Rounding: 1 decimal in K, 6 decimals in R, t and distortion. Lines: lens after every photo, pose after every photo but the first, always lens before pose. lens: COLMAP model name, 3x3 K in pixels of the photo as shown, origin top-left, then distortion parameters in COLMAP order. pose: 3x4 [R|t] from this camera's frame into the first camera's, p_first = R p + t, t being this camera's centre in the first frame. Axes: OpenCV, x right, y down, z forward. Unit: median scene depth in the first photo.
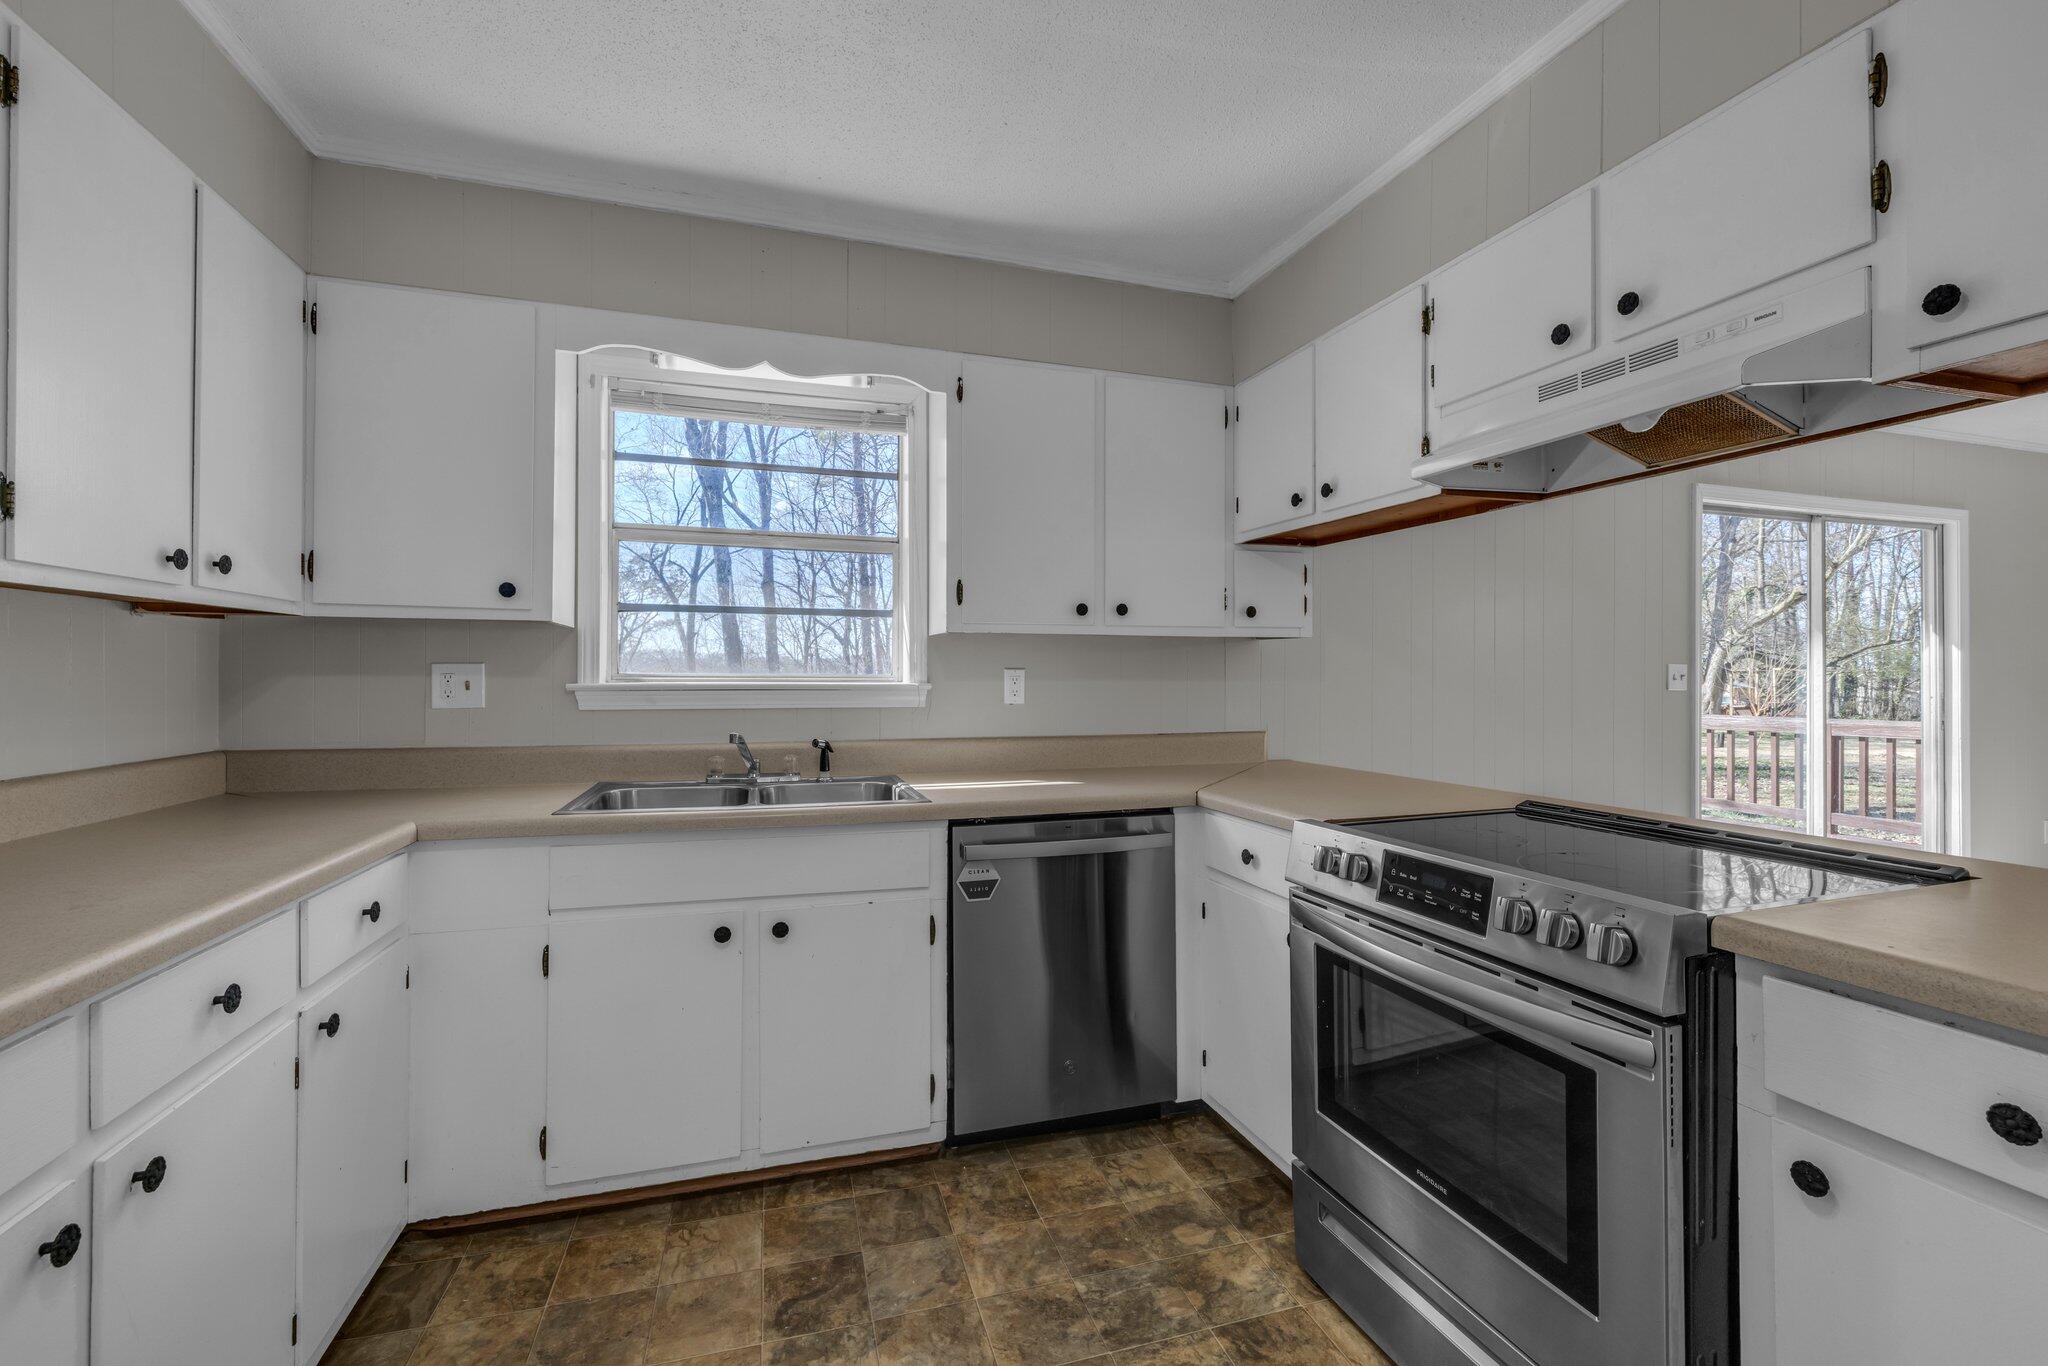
lens RADIAL K [[878.3, 0, 1032.9], [0, 878.3, 672.2], [0, 0, 1]] dist [0.001439, -0.000918]
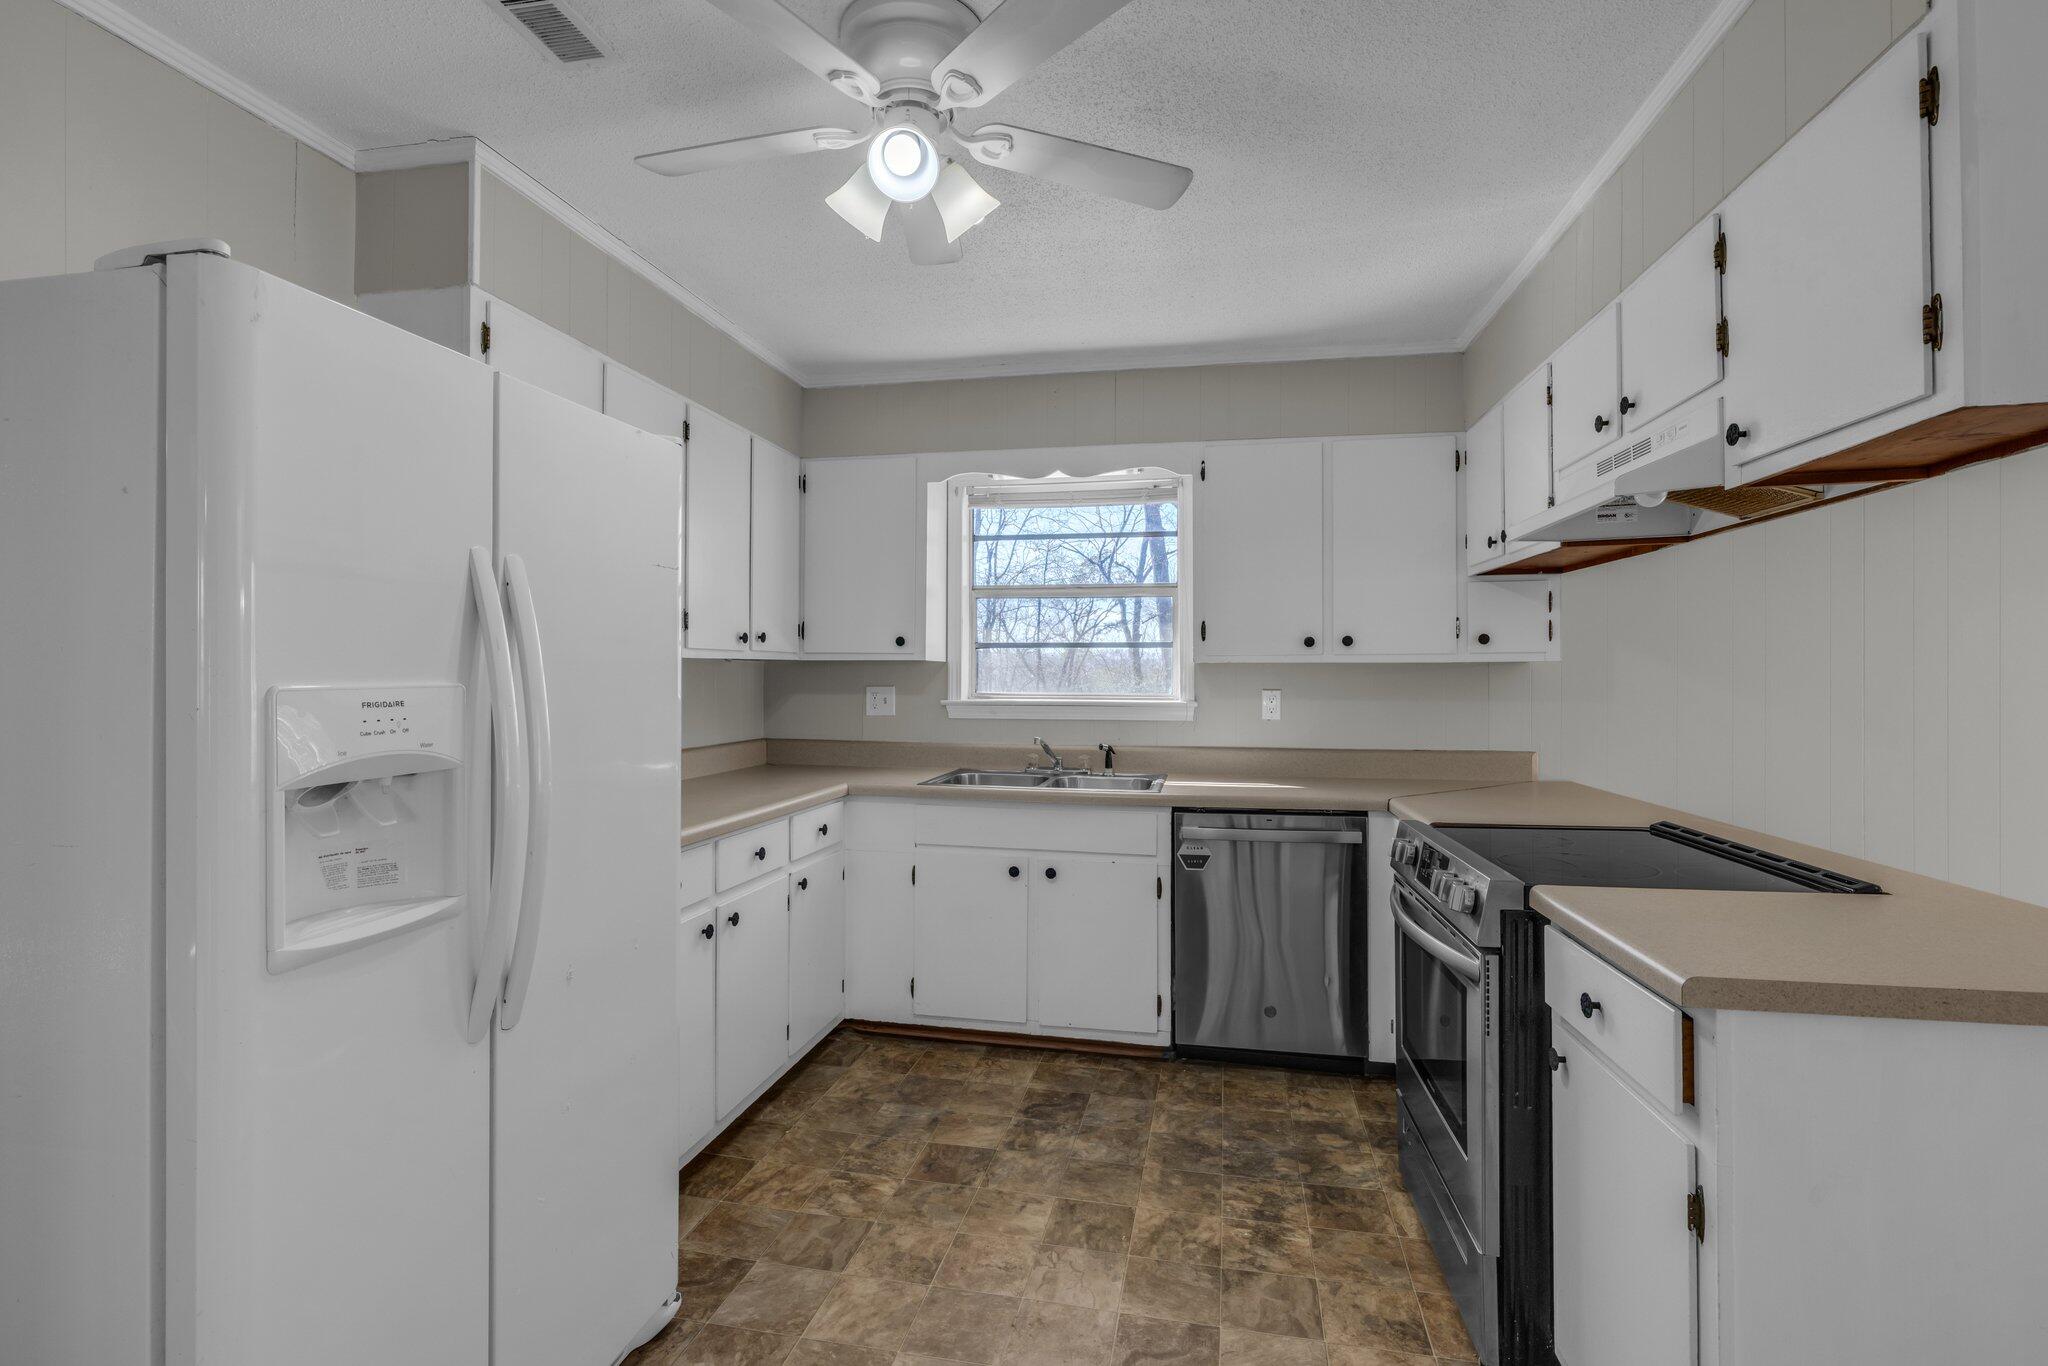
lens RADIAL K [[994.4, 0, 1012.6], [0, 994.4, 669.4], [0, 0, 1]] dist [-0.001435, -0.000412]
pose [[0.871012, -0.003023, -0.491252, 0.471549], [0.001908, 0.999994, -0.002771, -0.040565], [0.491258, 0.001477, 0.871013, -0.471162]]
